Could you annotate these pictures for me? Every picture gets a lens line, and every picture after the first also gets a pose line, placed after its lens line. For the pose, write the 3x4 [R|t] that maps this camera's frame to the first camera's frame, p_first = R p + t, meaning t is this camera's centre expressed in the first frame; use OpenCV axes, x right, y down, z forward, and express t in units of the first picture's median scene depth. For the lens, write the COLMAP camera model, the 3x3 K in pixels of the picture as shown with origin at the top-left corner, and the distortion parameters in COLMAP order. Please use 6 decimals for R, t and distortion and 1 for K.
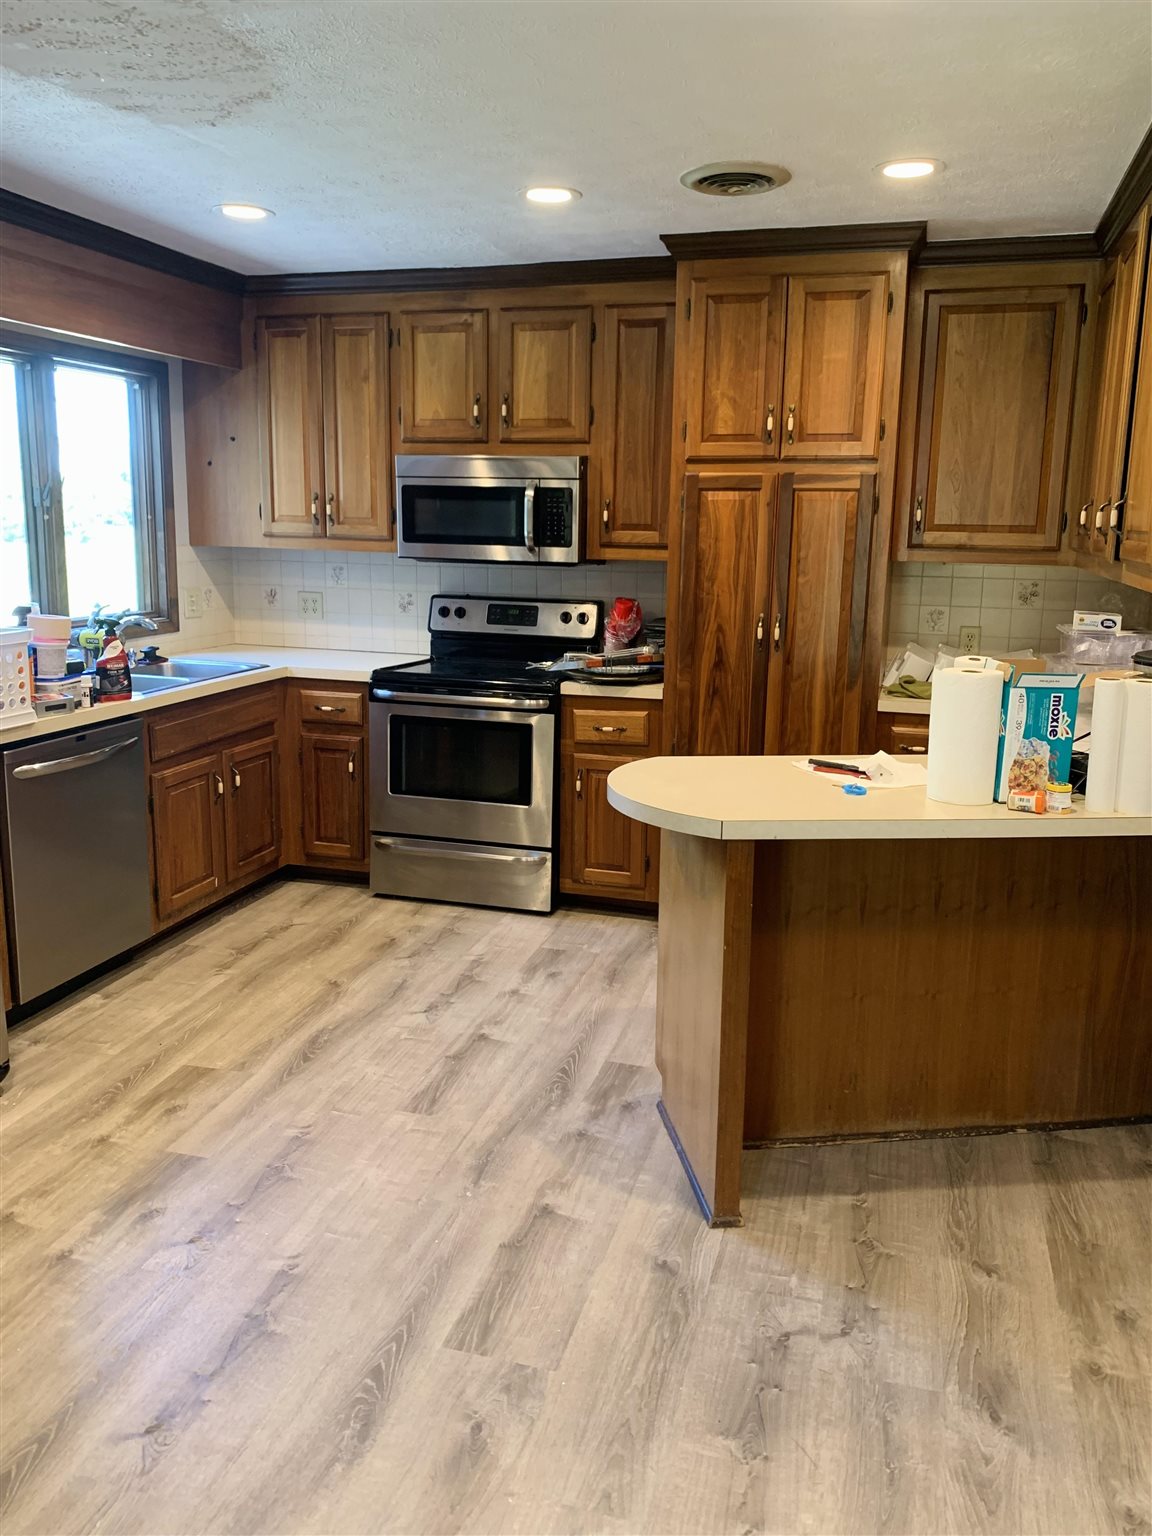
lens RADIAL K [[1186.9, 0, 576.0], [0, 1186.9, 768.0], [0, 0, 1]] dist [0.029468, -0.004453]
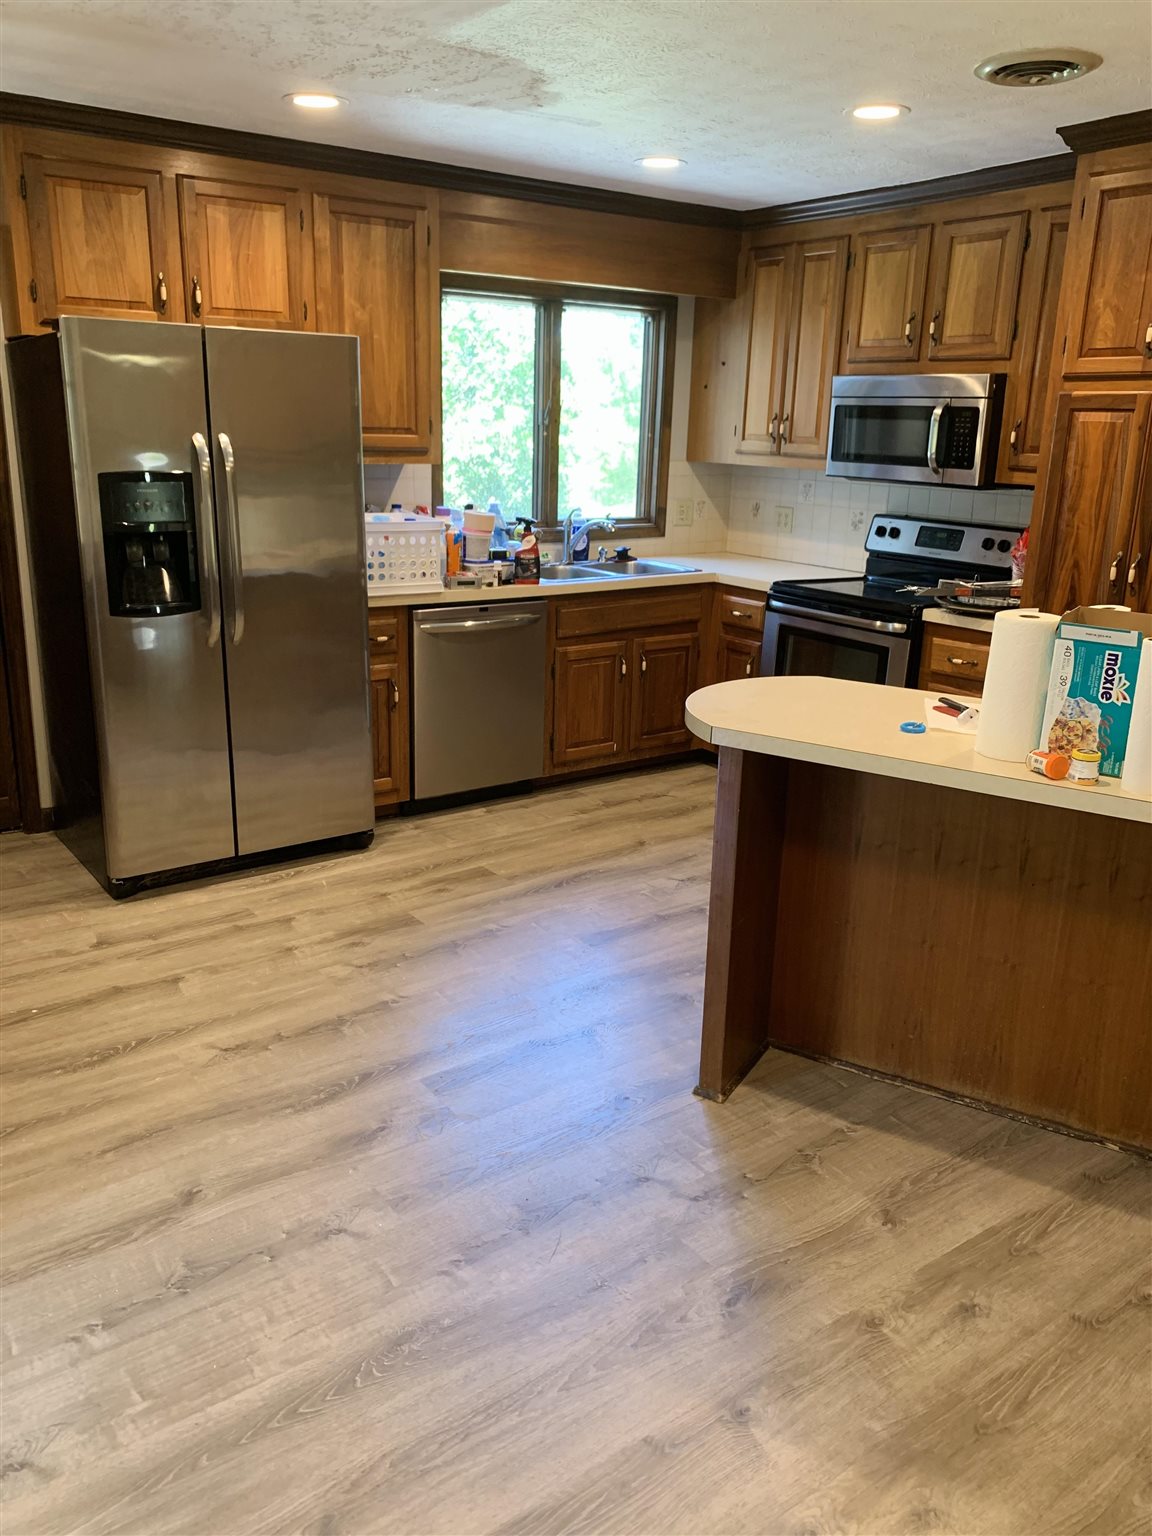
lens RADIAL K [[1163.5, 0, 576.0], [0, 1163.5, 768.0], [0, 0, 1]] dist [0.105527, -0.160624]
pose [[0.785437, 0.182942, -0.591288, 0.391834], [-0.142623, 0.983107, 0.114716, -0.013295], [0.602286, -0.005770, 0.798260, 0.041740]]
